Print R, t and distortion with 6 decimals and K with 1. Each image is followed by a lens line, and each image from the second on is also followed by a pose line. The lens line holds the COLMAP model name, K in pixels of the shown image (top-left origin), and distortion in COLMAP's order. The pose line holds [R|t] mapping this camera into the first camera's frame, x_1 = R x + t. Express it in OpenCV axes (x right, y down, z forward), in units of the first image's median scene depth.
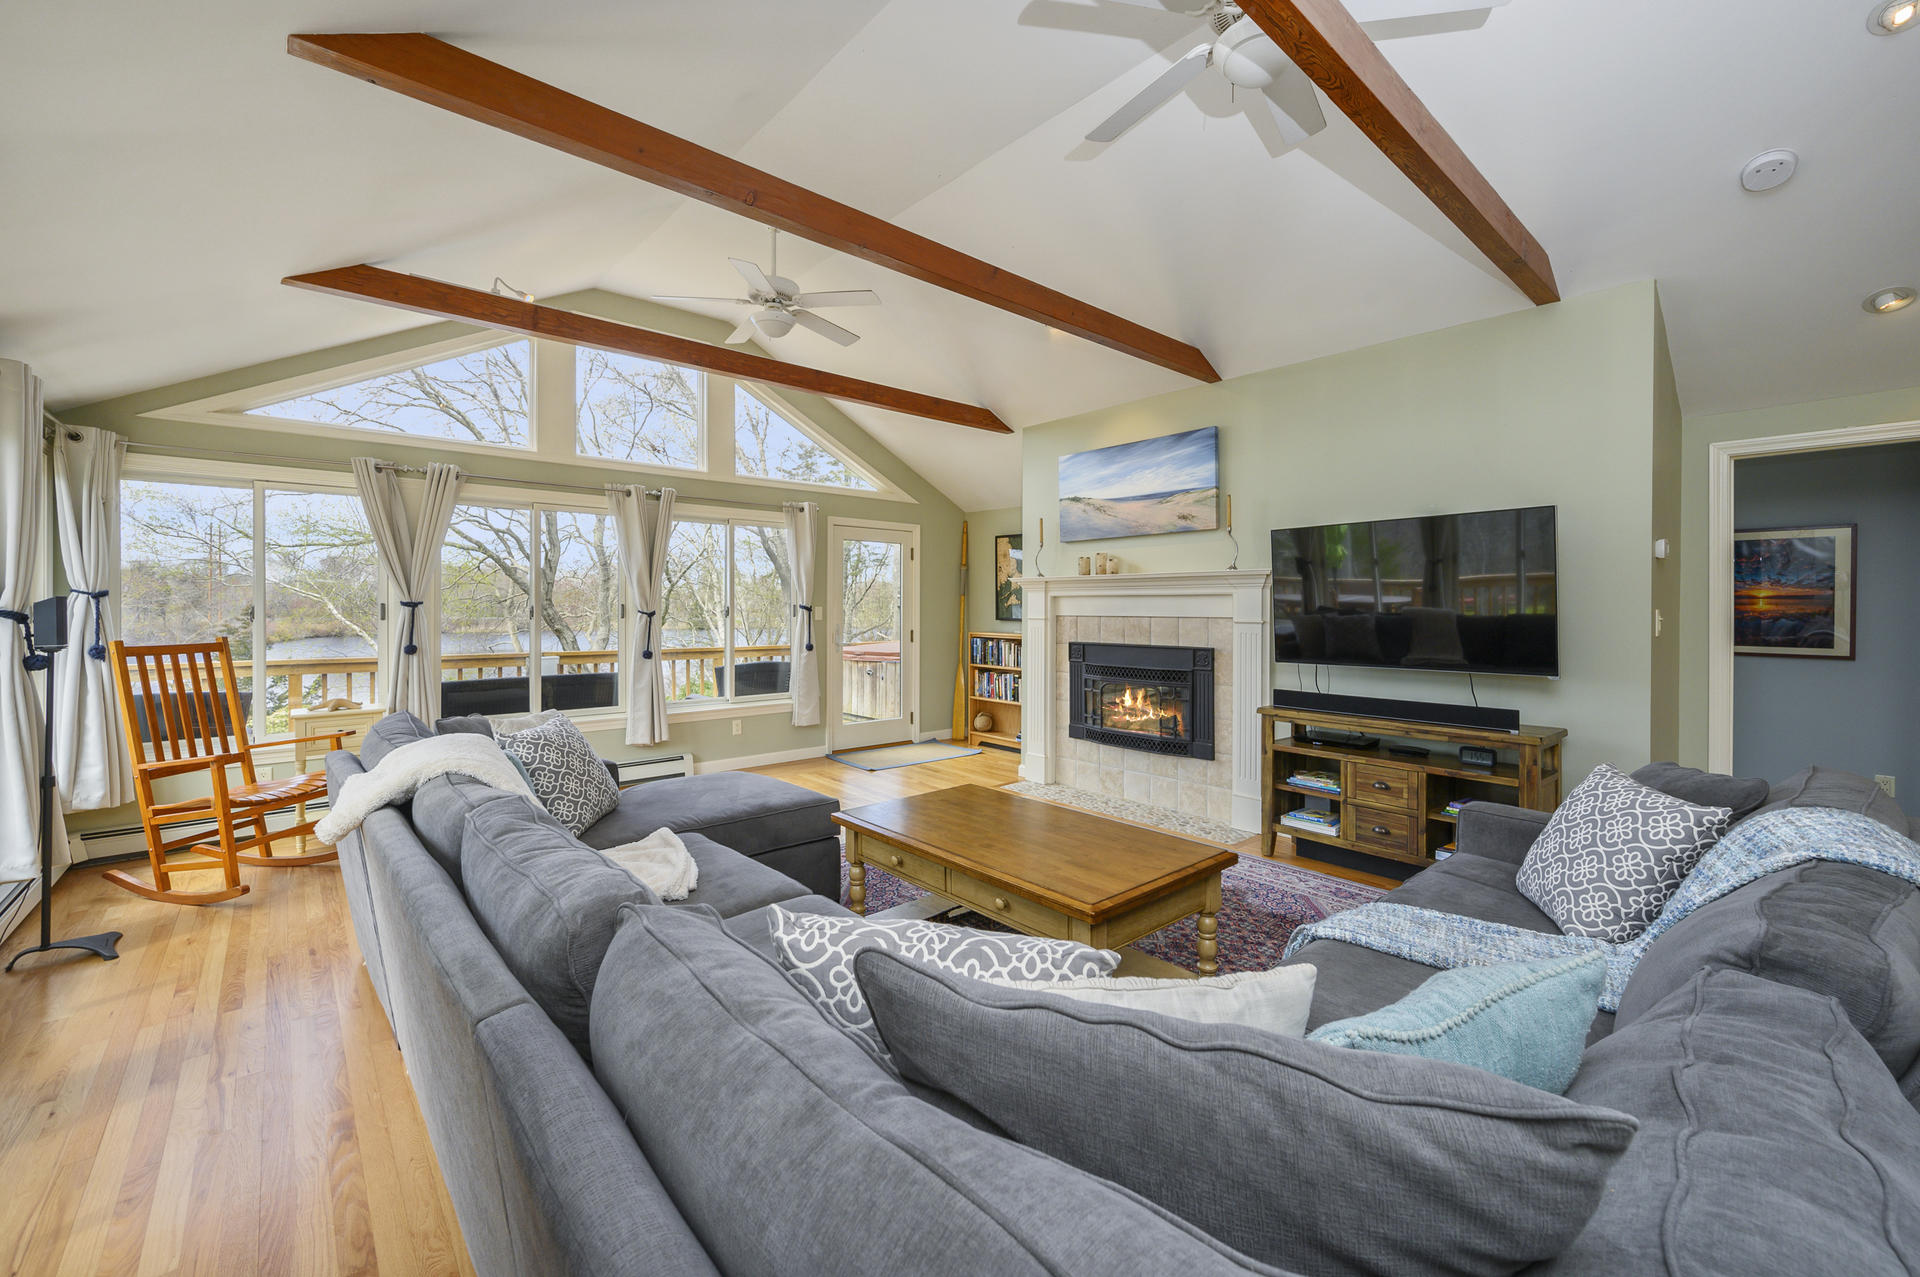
lens RADIAL K [[772.7, 0, 958.2], [0, 772.7, 605.1], [0, 0, 1]] dist [0.002967, 0.000055]
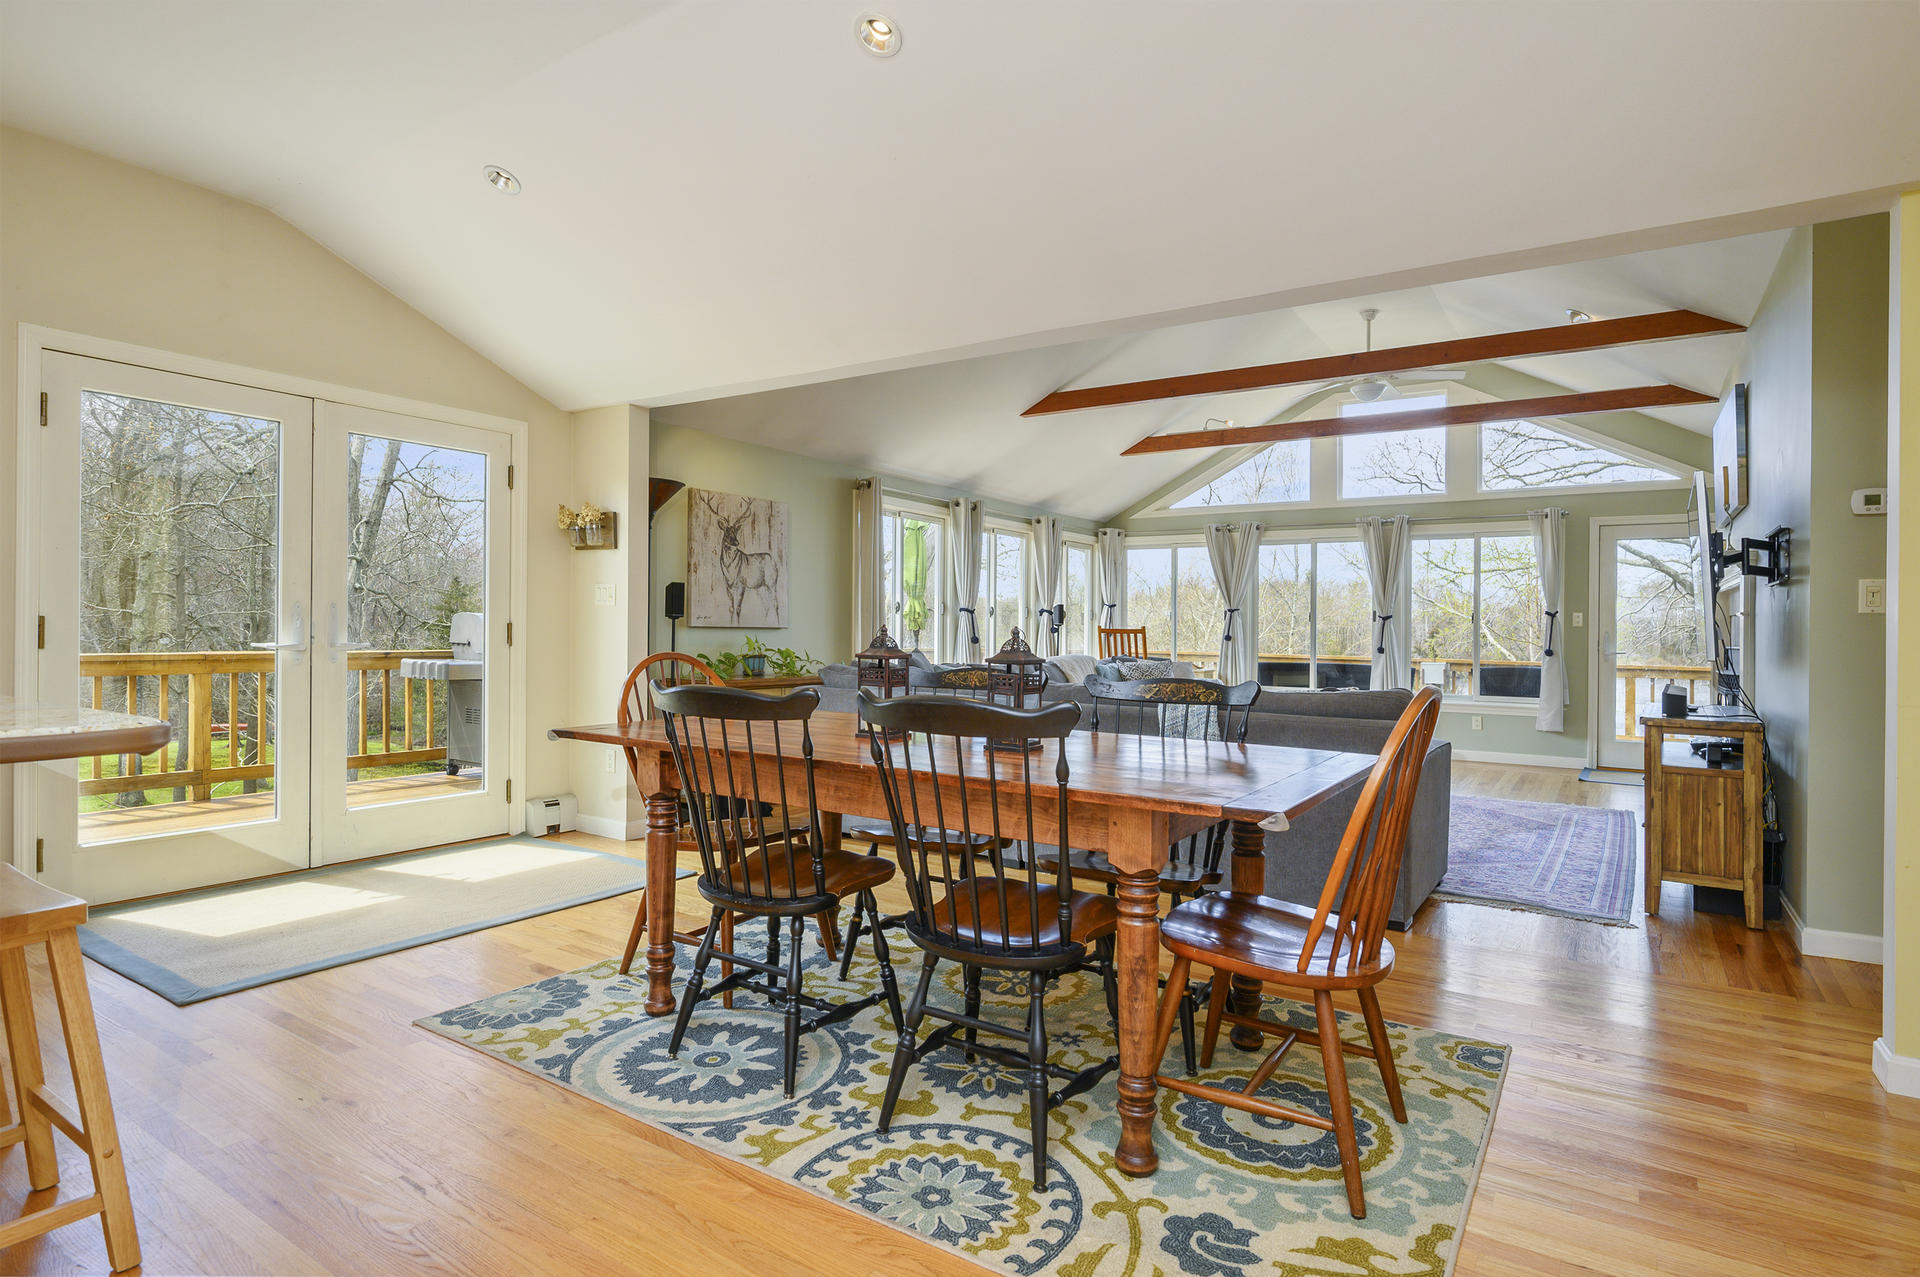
lens RADIAL K [[1013.1, 0, 960.0], [0, 1013.1, 608.5], [0, 0, 1]] dist [0.011698, -0.000305]
pose [[0.270434, -0.018212, -0.962566, 1.072472], [-0.012348, 0.999673, -0.022383, 0.044892], [0.962659, 0.017939, 0.270120, -0.112097]]
